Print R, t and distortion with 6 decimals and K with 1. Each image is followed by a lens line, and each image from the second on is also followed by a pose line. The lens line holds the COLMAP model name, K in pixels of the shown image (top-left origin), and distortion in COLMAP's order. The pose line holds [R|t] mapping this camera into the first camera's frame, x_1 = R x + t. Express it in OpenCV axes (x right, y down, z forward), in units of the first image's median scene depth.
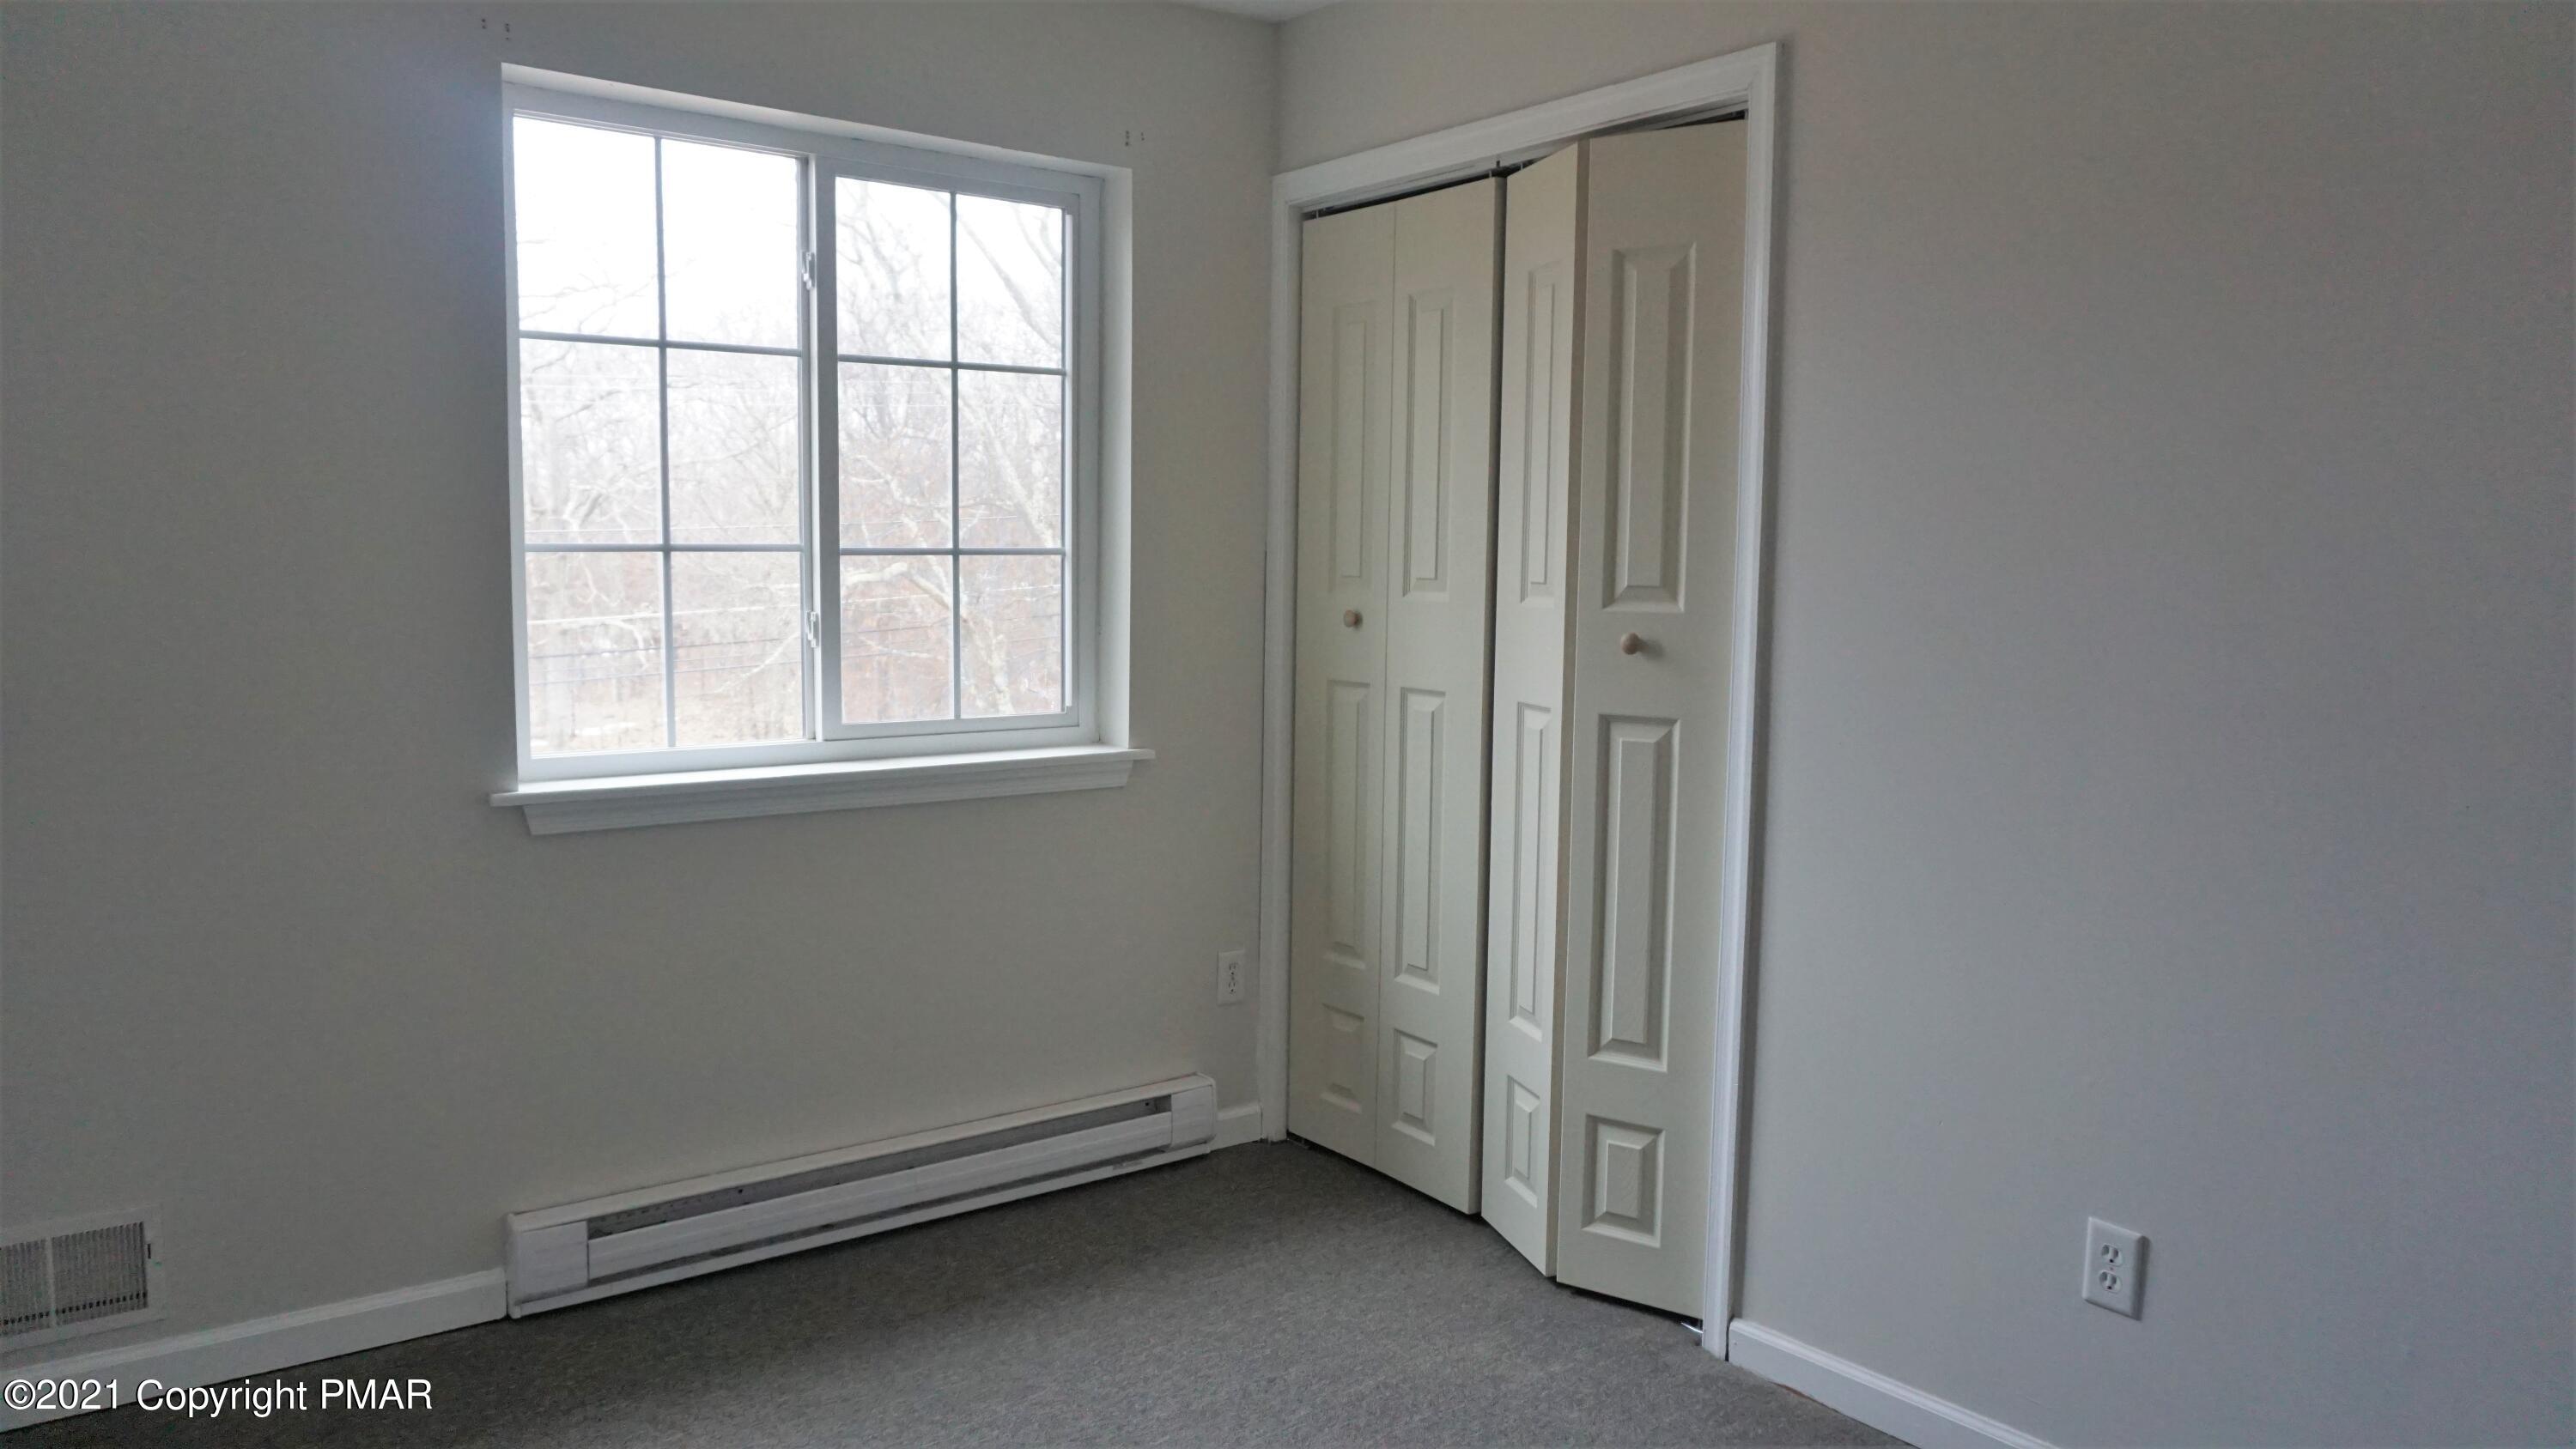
lens RADIAL K [[1723.2, 0, 1264.2], [0, 1723.2, 711.8], [0, 0, 1]] dist [-0.043044, 0.017855]
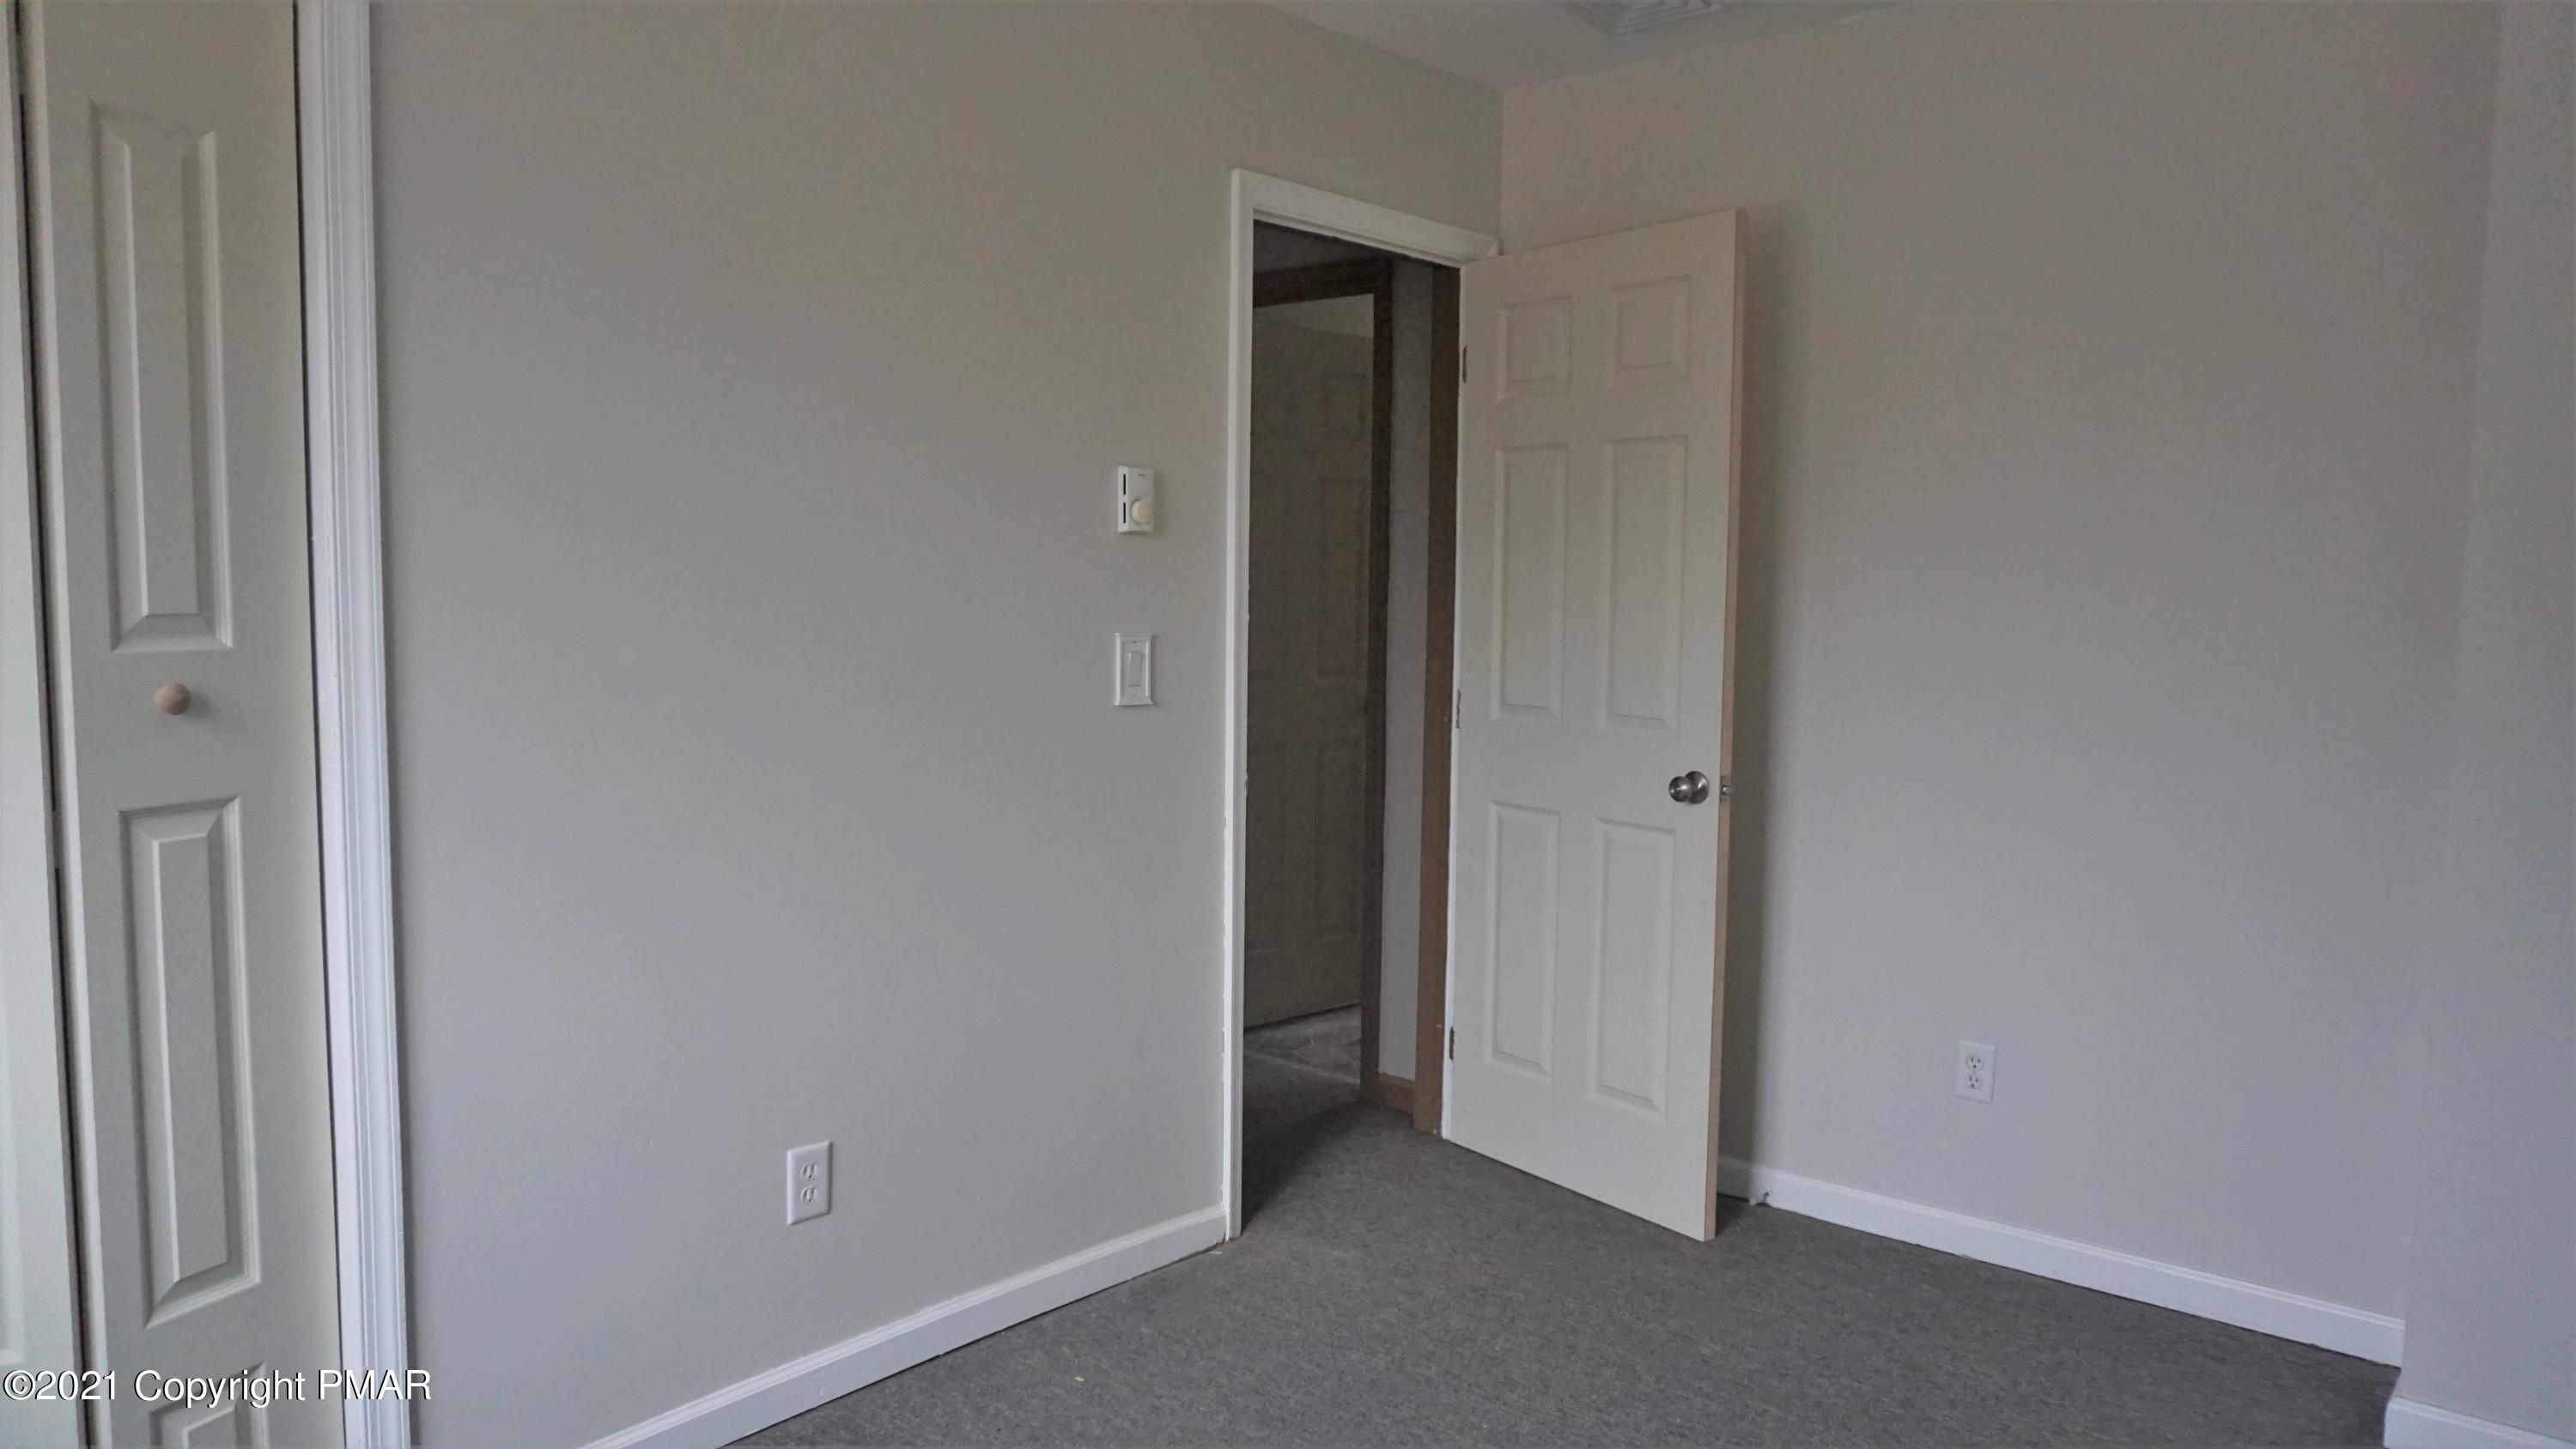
lens RADIAL K [[1723.2, 0, 1290.9], [0, 1723.2, 726.0], [0, 0, 1]] dist [-0.043044, 0.017855]
pose [[-0.217198, -0.096970, 0.971299, -0.538627], [0.078626, 0.990082, 0.116427, -0.072659], [-0.972956, 0.101657, -0.207420, 0.709012]]
